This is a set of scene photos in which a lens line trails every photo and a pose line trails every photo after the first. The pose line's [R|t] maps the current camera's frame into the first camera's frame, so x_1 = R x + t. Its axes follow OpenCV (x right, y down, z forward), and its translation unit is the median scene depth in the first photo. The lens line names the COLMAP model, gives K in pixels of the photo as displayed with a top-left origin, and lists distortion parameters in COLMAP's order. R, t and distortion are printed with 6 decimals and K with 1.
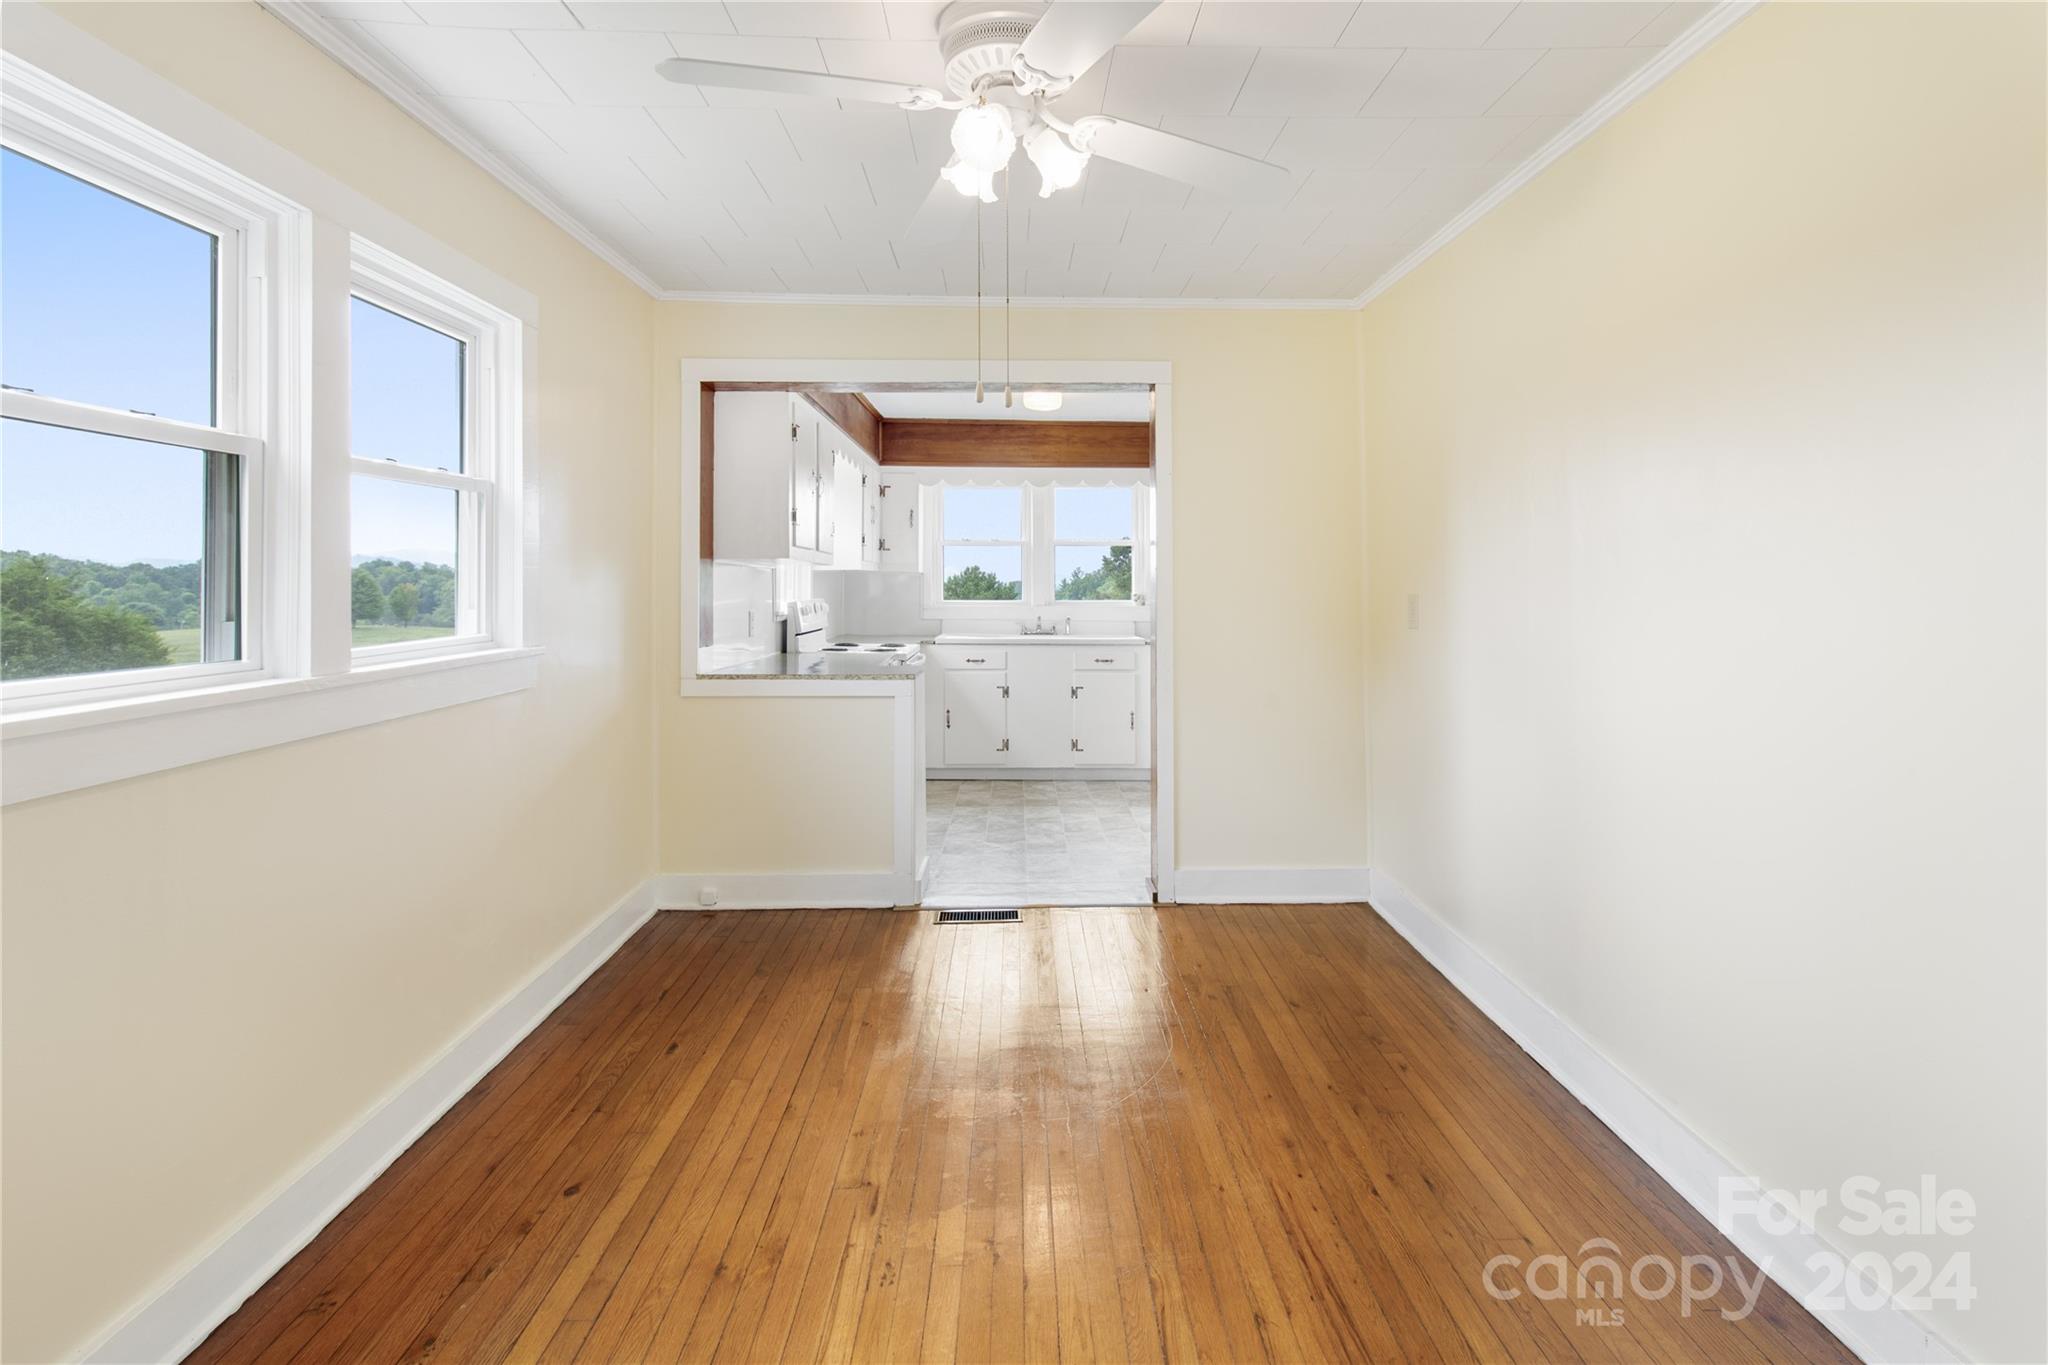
lens RADIAL K [[994.2, 0, 1044.1], [0, 994.2, 594.1], [0, 0, 1]] dist [-0.003043, -0.000199]
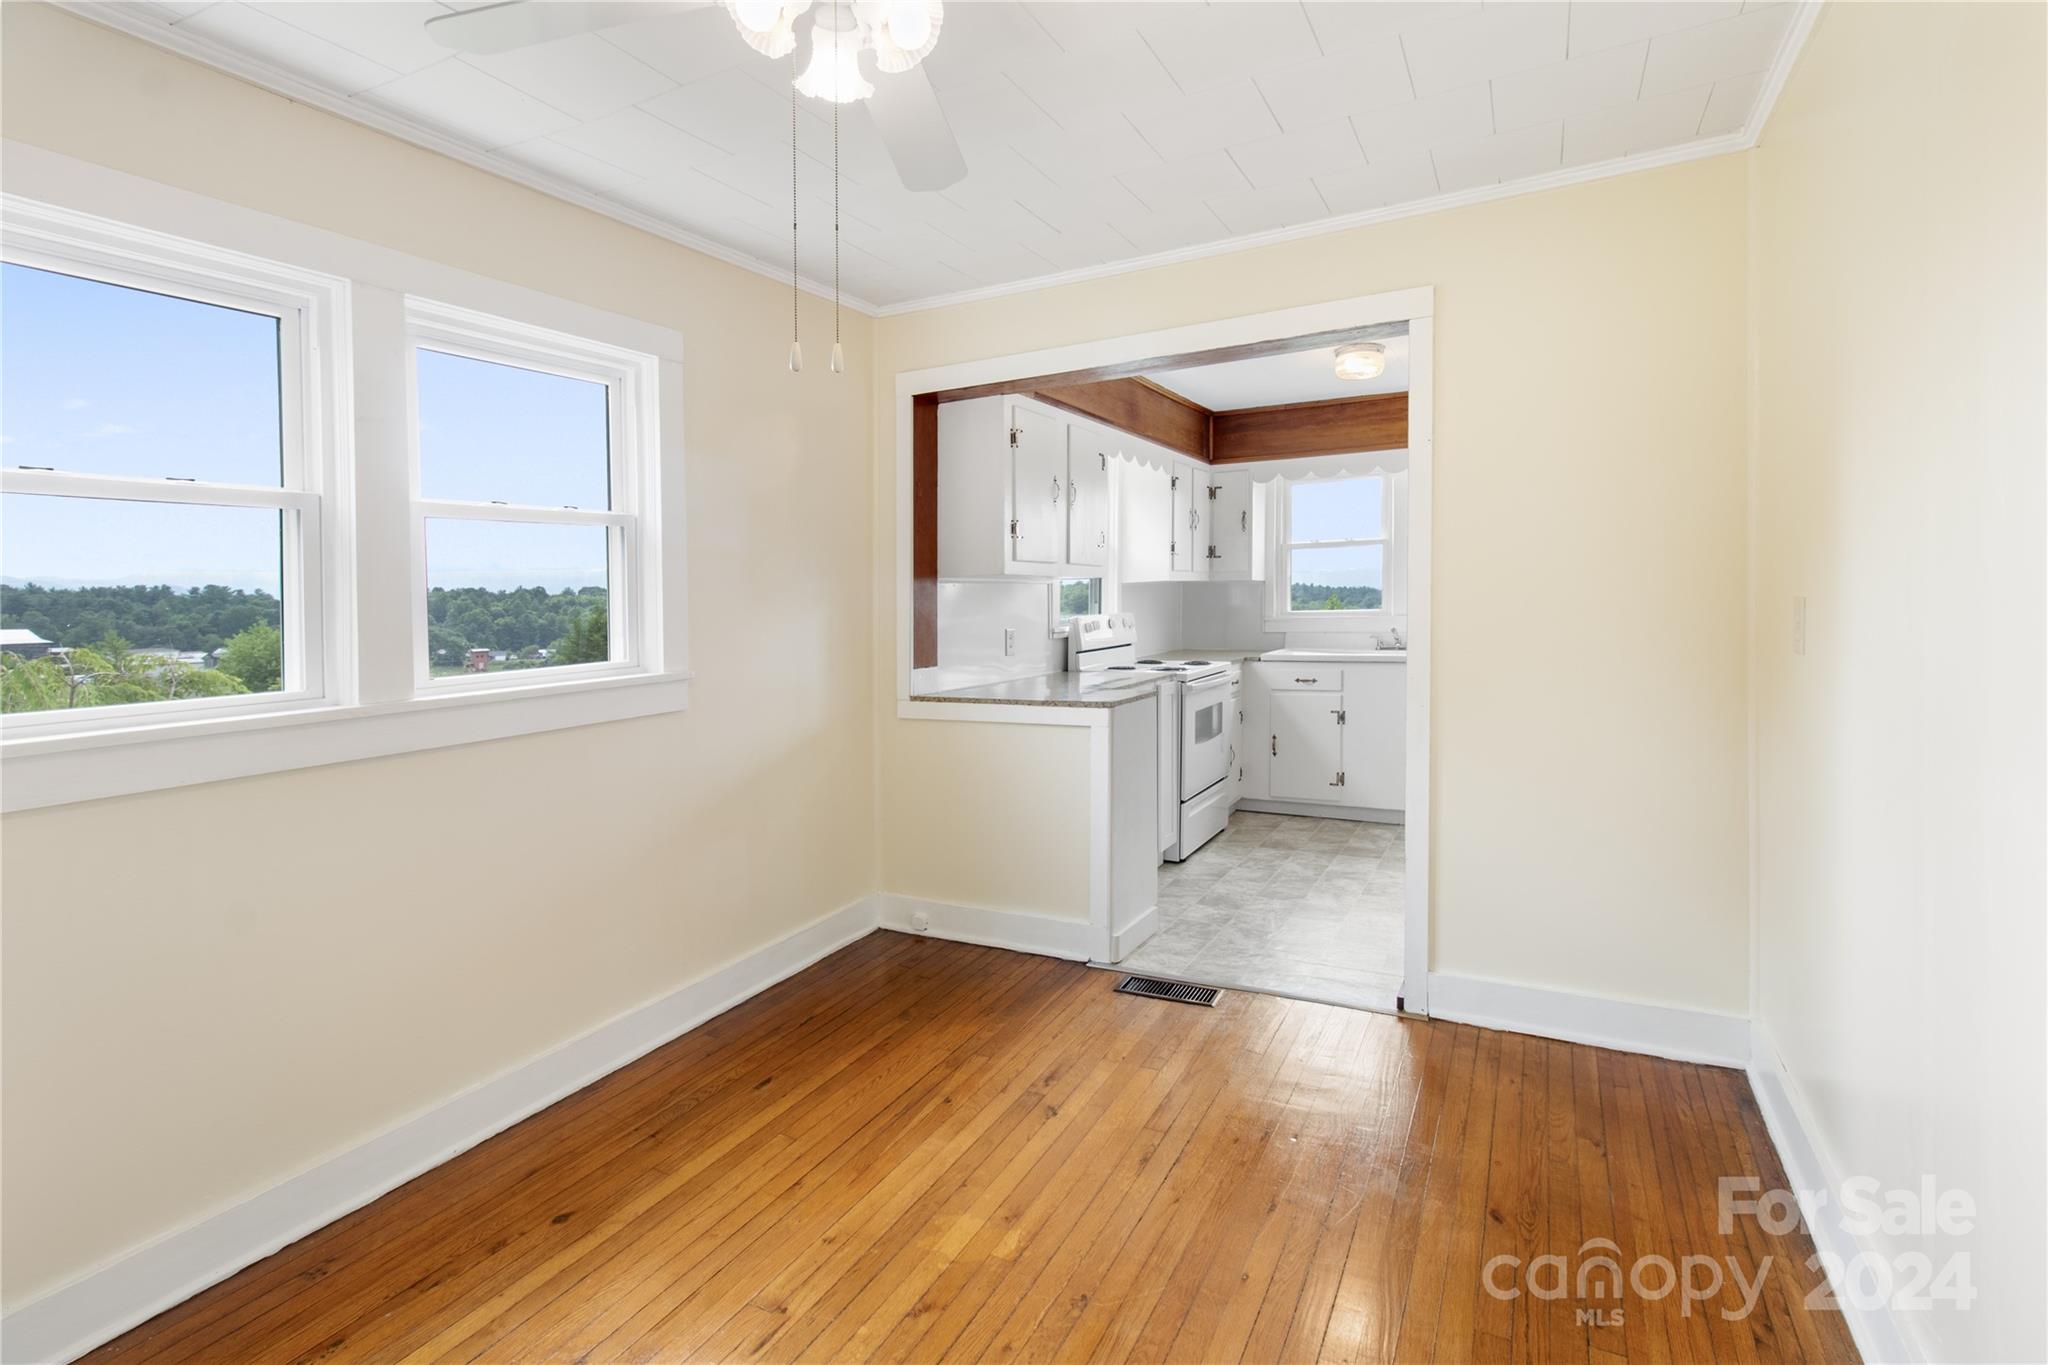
lens RADIAL K [[979.3, 0, 1030.4], [0, 979.3, 646.5], [0, 0, 1]] dist [-0.000281, -0.000647]
pose [[0.866330, -0.000844, -0.499471, 0.190812], [0.023831, 0.998929, 0.039648, -0.003085], [0.498903, -0.046252, 0.865423, 0.178007]]
